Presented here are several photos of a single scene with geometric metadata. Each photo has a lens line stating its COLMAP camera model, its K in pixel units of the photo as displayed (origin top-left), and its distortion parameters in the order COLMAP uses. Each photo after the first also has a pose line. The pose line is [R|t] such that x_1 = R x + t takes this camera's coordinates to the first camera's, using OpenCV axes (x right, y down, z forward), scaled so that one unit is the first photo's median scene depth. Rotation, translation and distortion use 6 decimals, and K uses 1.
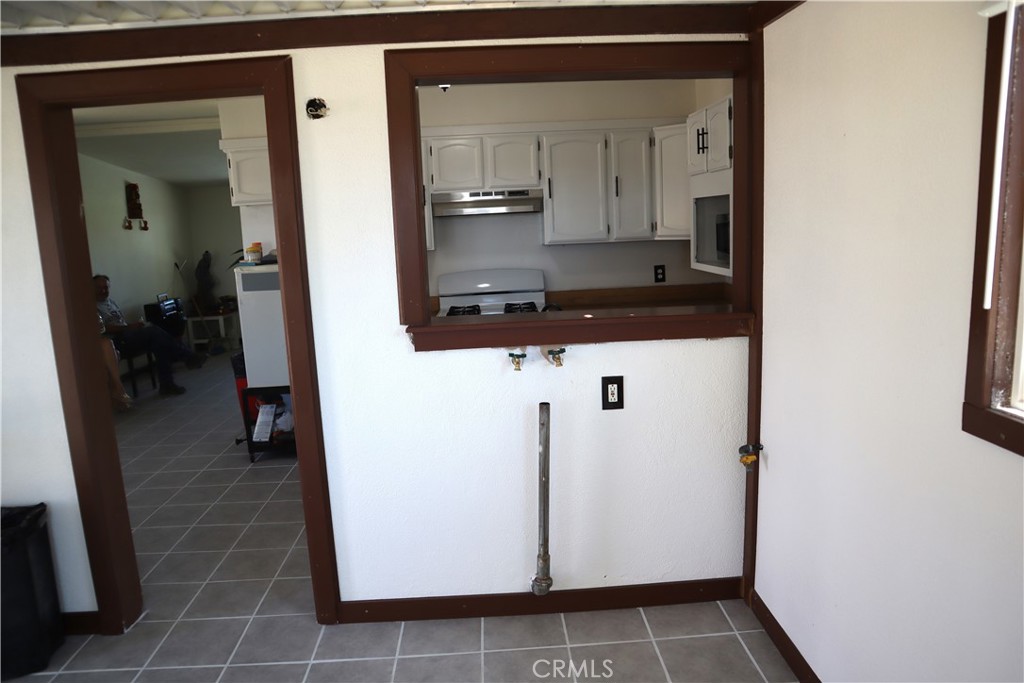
lens RADIAL K [[707.0, 0, 512.0], [0, 707.0, 341.5], [0, 0, 1]] dist [-0.127610, 0.072538]
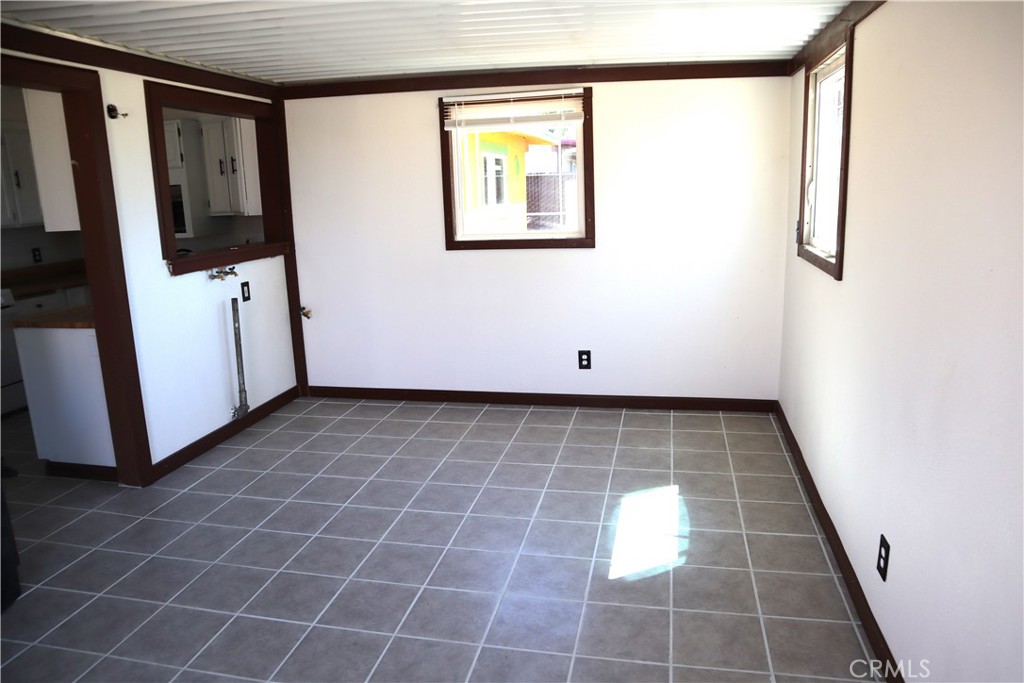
lens RADIAL K [[707.0, 0, 512.0], [0, 707.0, 341.5], [0, 0, 1]] dist [-0.127610, 0.072538]
pose [[0.253955, -0.173323, 0.951560, -1.326052], [0.186511, 0.974124, 0.127656, 0.093957], [-0.949063, 0.145057, 0.279710, -0.103869]]
